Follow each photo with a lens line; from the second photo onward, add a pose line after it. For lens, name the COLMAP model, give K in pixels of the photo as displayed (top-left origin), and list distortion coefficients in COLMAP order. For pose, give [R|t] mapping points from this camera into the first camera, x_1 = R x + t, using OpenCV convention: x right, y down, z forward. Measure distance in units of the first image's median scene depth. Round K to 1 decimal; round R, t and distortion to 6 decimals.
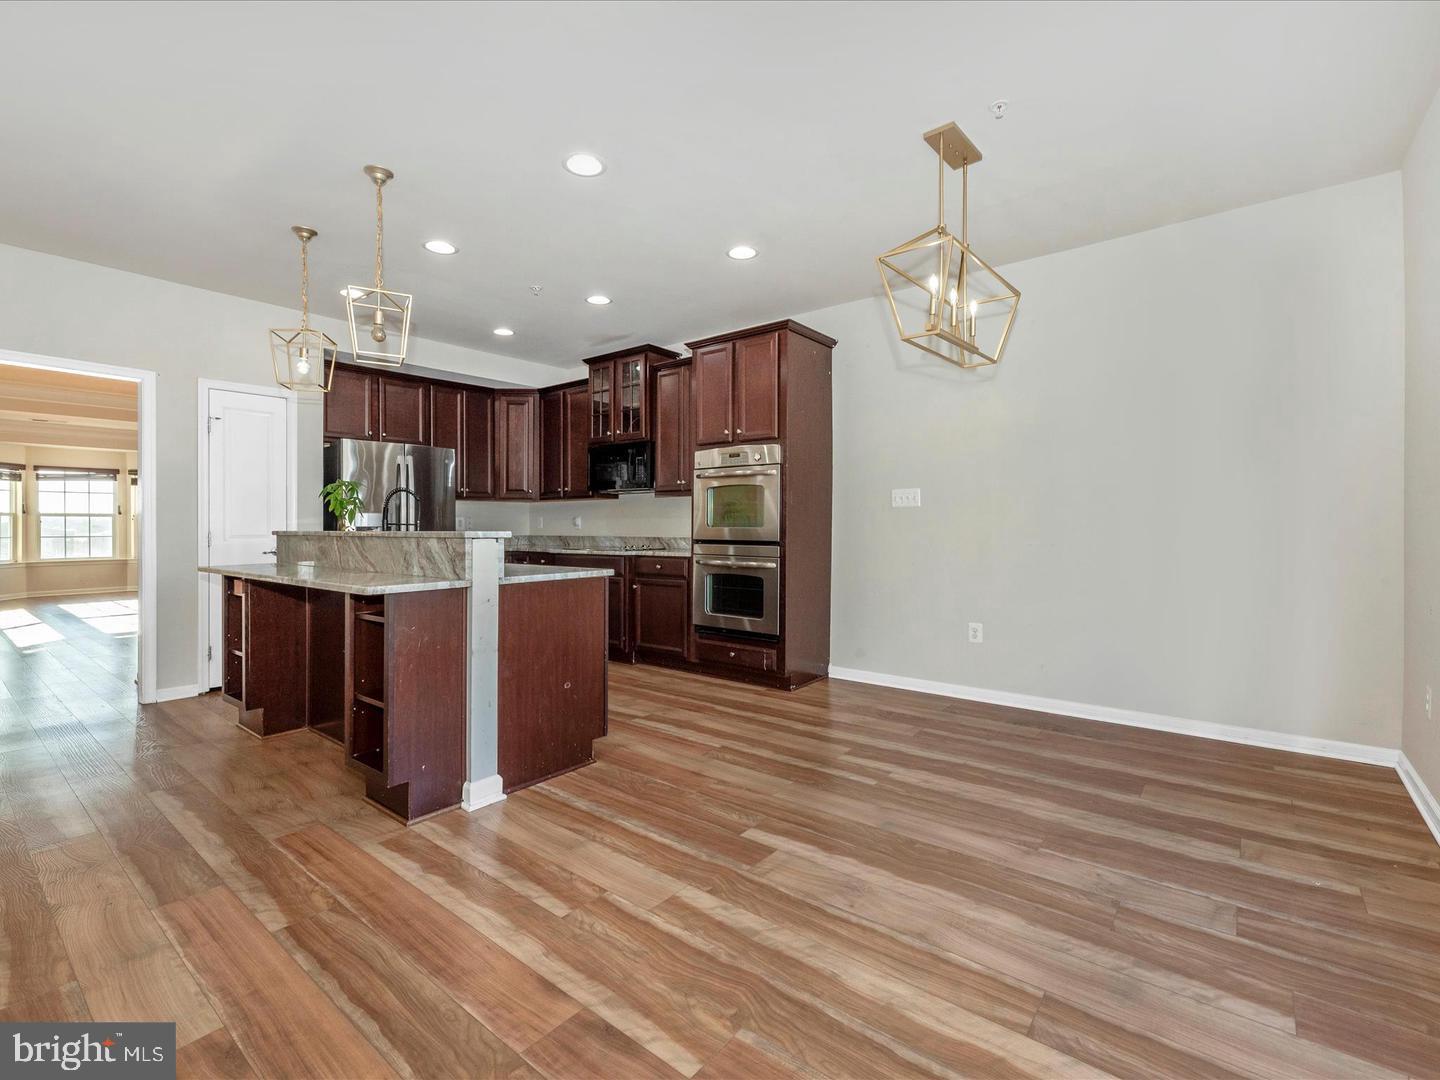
lens RADIAL K [[661.0, 0, 726.5], [0, 661.0, 529.2], [0, 0, 1]] dist [-0.004473, 0.002363]
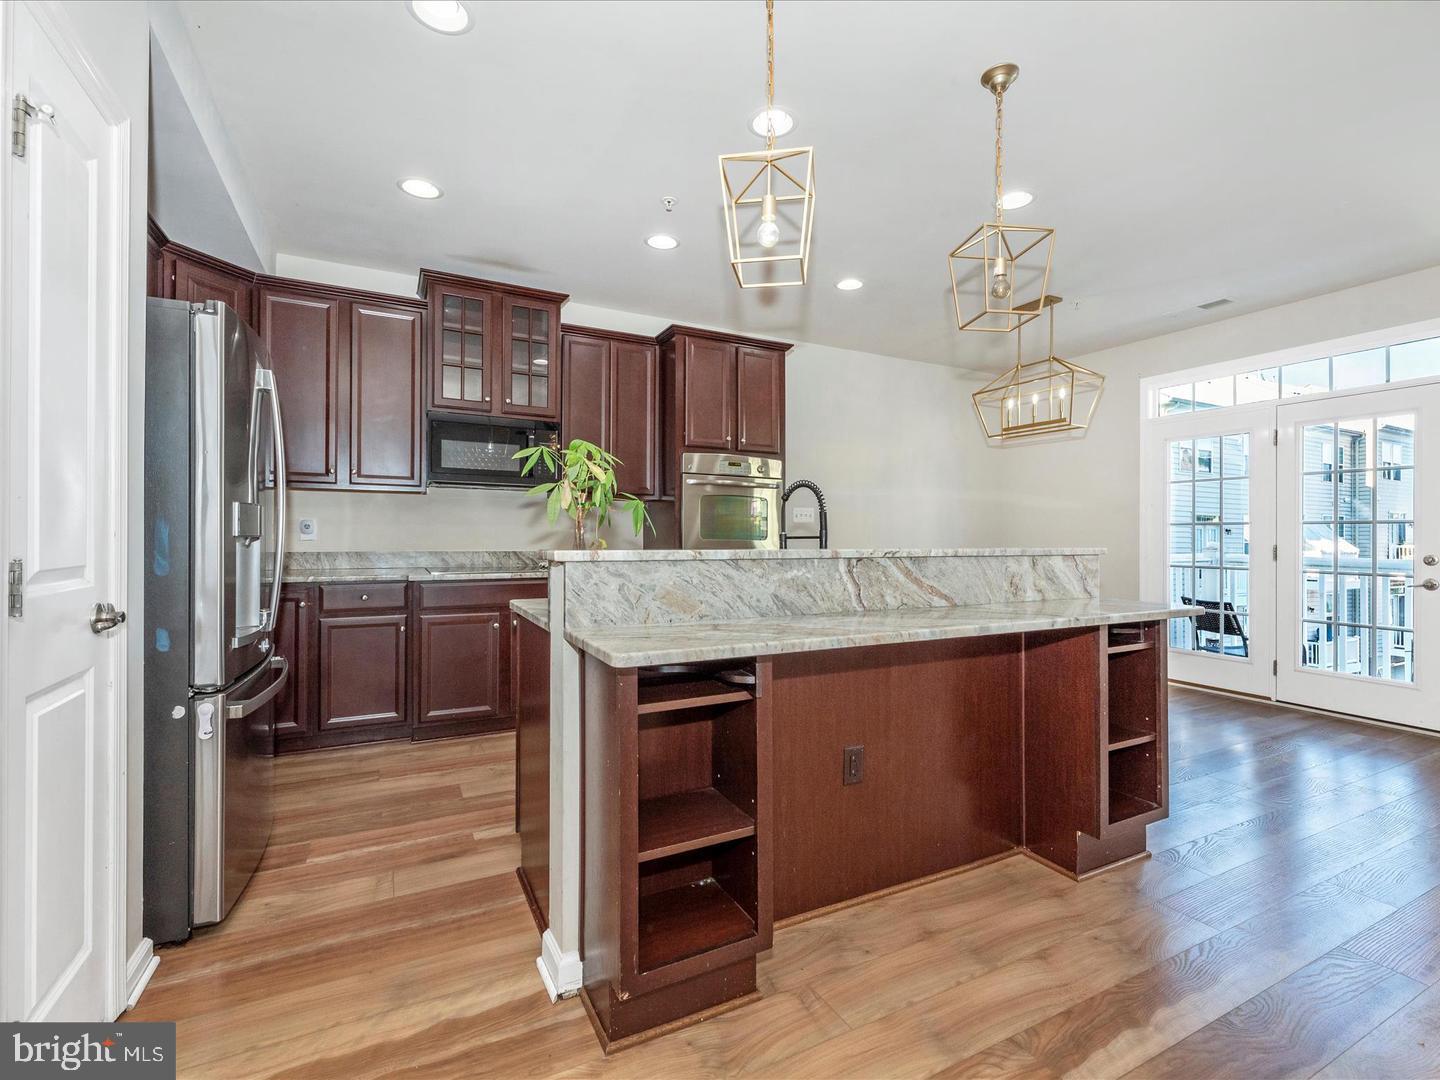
lens RADIAL K [[661.0, 0, 723.0], [0, 661.0, 530.4], [0, 0, 1]] dist [-0.004473, 0.002363]
pose [[0.407072, 0.012188, 0.913315, -1.336967], [-0.004335, 0.999925, -0.011412, -0.008042], [-0.913386, 0.000687, 0.407095, 0.971915]]
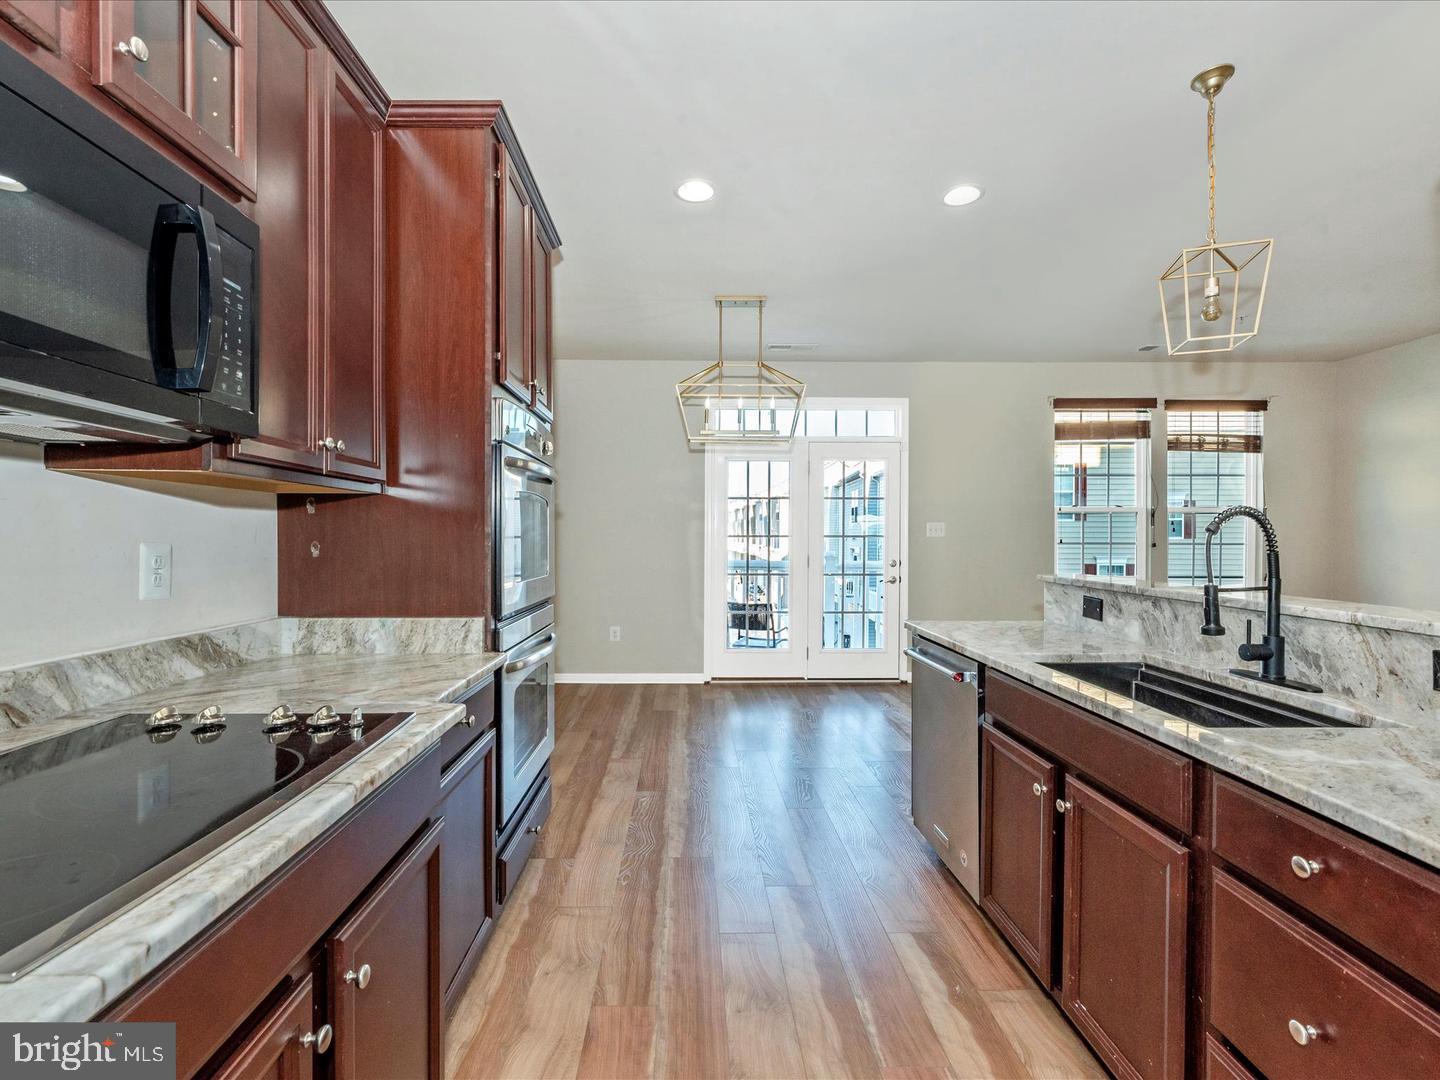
lens RADIAL K [[661.0, 0, 719.7], [0, 661.0, 541.7], [0, 0, 1]] dist [-0.004473, 0.002363]
pose [[-0.640347, -0.008277, 0.768041, -0.713670], [-0.003883, 0.999964, 0.007539, -0.047742], [-0.768076, 0.001845, -0.640357, 1.842585]]
